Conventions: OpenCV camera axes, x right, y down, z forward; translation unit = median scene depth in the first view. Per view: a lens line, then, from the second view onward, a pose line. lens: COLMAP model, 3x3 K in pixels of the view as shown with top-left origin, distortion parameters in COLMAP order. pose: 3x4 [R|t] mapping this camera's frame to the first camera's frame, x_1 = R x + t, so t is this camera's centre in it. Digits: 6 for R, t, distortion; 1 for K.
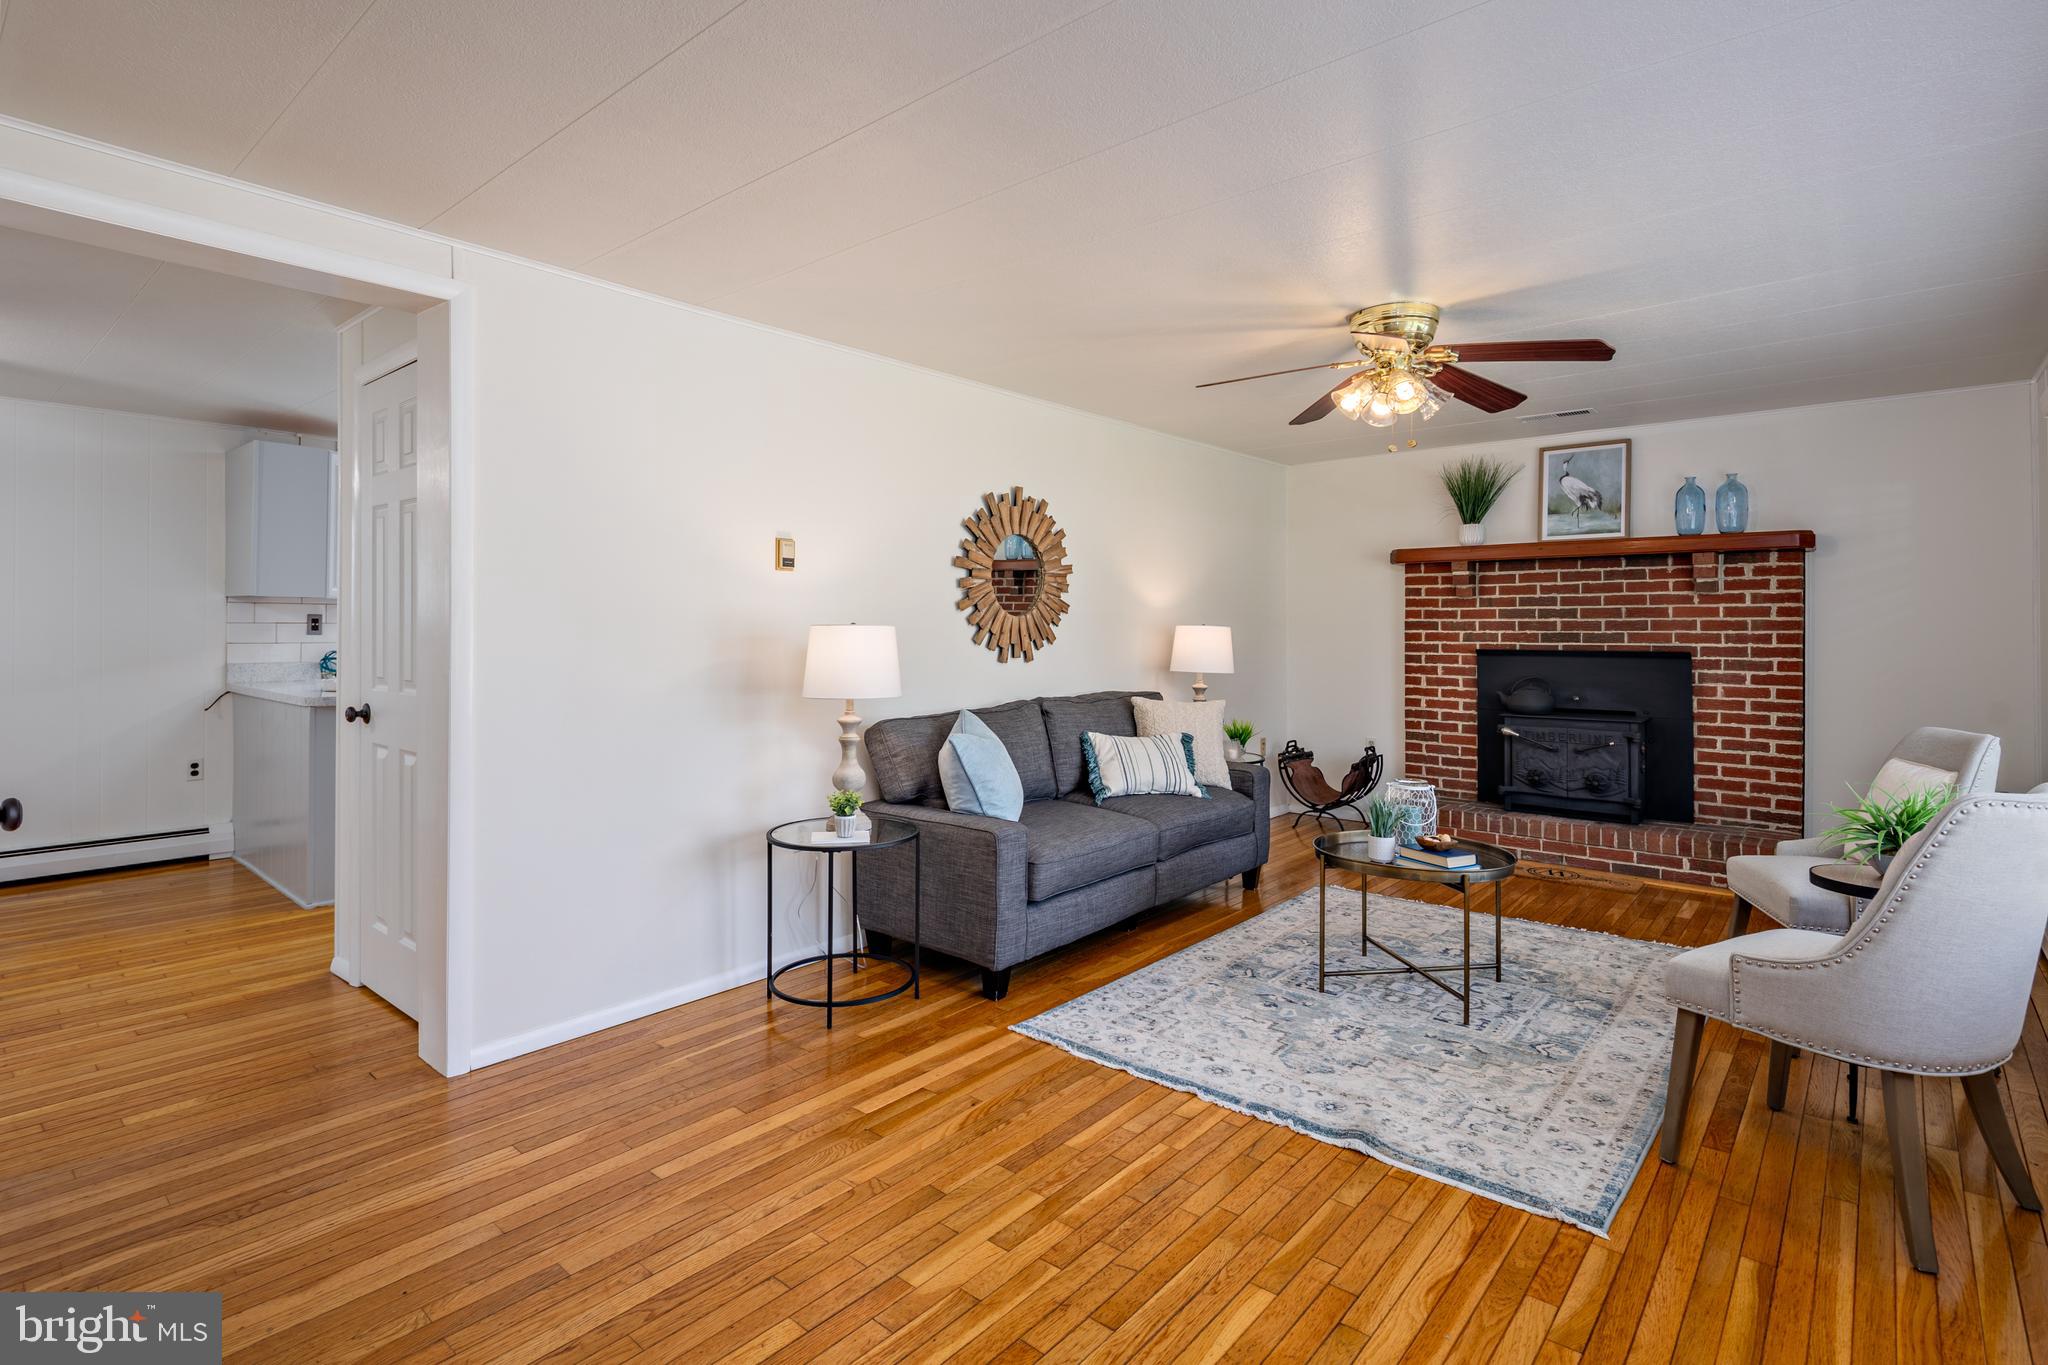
lens RADIAL K [[995.2, 0, 1014.8], [0, 995.2, 616.5], [0, 0, 1]] dist [0.000064, -0.000834]
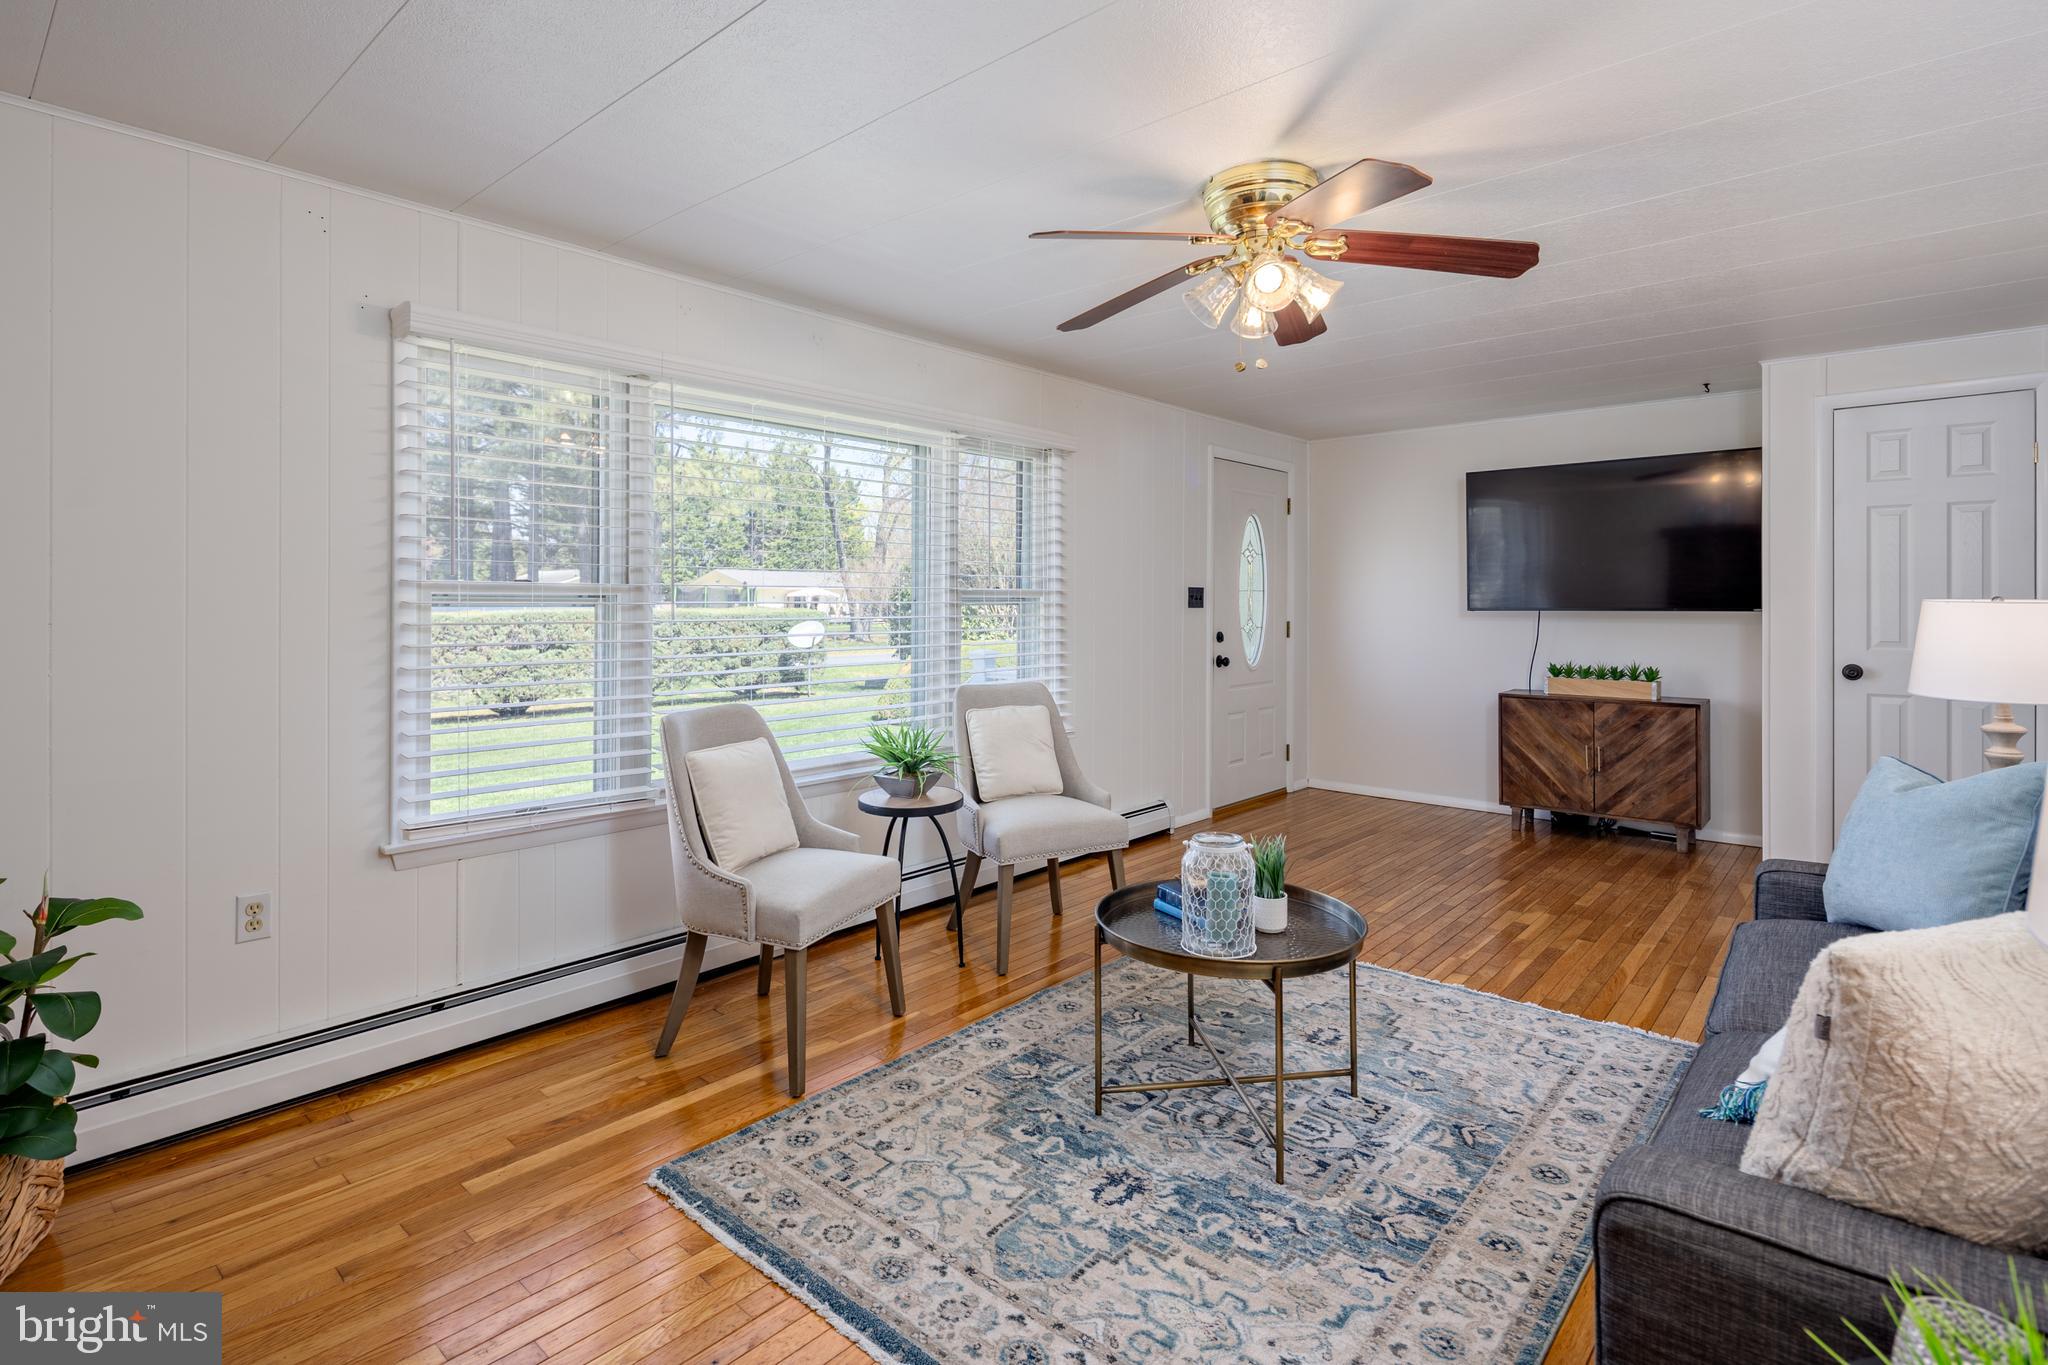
lens RADIAL K [[995.2, 0, 1014.8], [0, 995.2, 616.5], [0, 0, 1]] dist [0.000064, -0.000834]
pose [[-0.999734, 0.001424, 0.023008, 0.401103], [0.001600, 0.999969, 0.007654, 0.010367], [-0.022996, 0.007689, -0.999706, 1.286661]]
